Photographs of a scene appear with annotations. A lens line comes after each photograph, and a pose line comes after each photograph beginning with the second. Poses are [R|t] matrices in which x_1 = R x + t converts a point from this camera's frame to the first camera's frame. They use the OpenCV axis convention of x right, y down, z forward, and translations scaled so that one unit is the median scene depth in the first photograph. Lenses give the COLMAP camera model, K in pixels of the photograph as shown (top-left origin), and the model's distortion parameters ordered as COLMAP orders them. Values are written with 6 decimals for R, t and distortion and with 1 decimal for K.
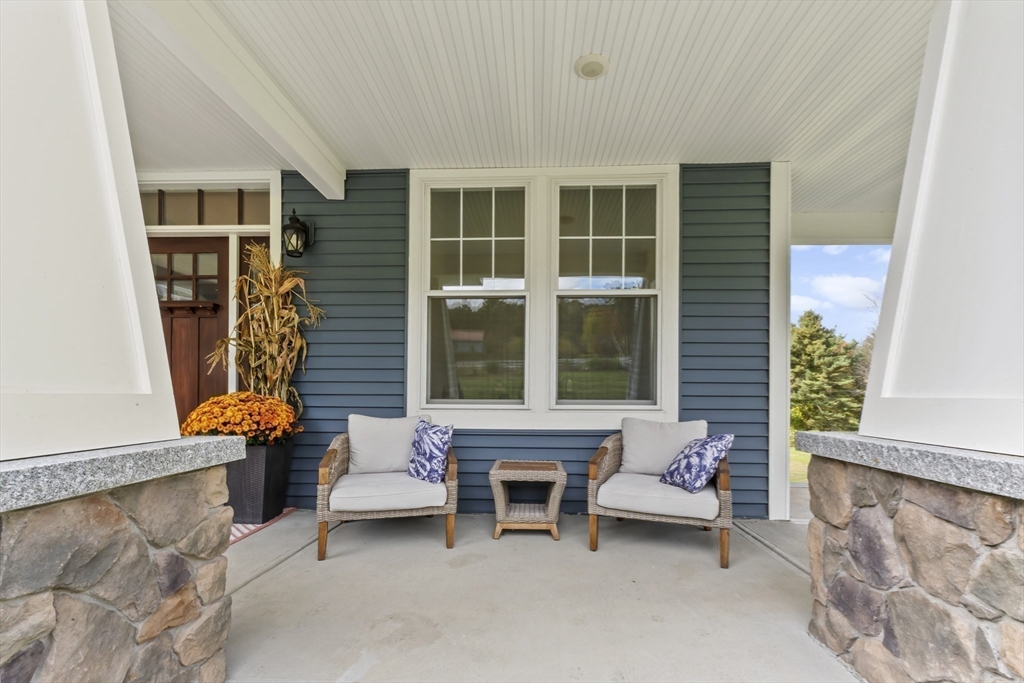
lens RADIAL K [[440.2, 0, 516.6], [0, 440.2, 347.2], [0, 0, 1]] dist [0.000701, -0.000004]
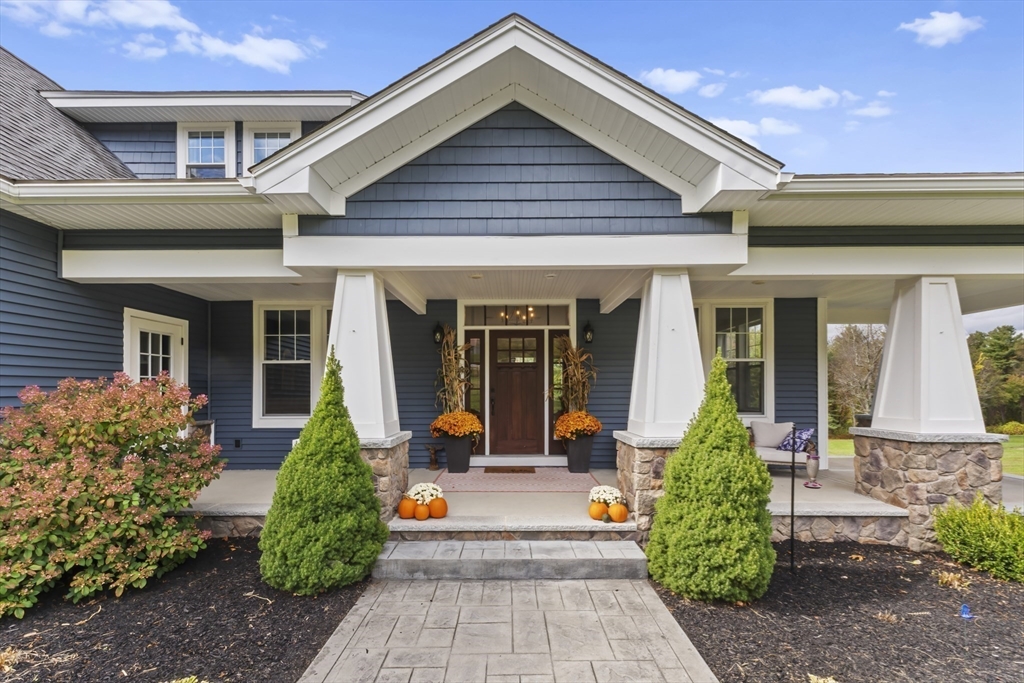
lens RADIAL K [[440.2, 0, 507.0], [0, 440.2, 338.6], [0, 0, 1]] dist [0.000701, -0.000004]
pose [[0.999511, -0.000587, 0.031275, -1.868047], [0.001017, 0.999905, -0.013724, -0.389627], [-0.031264, 0.013749, 0.999417, -2.018207]]
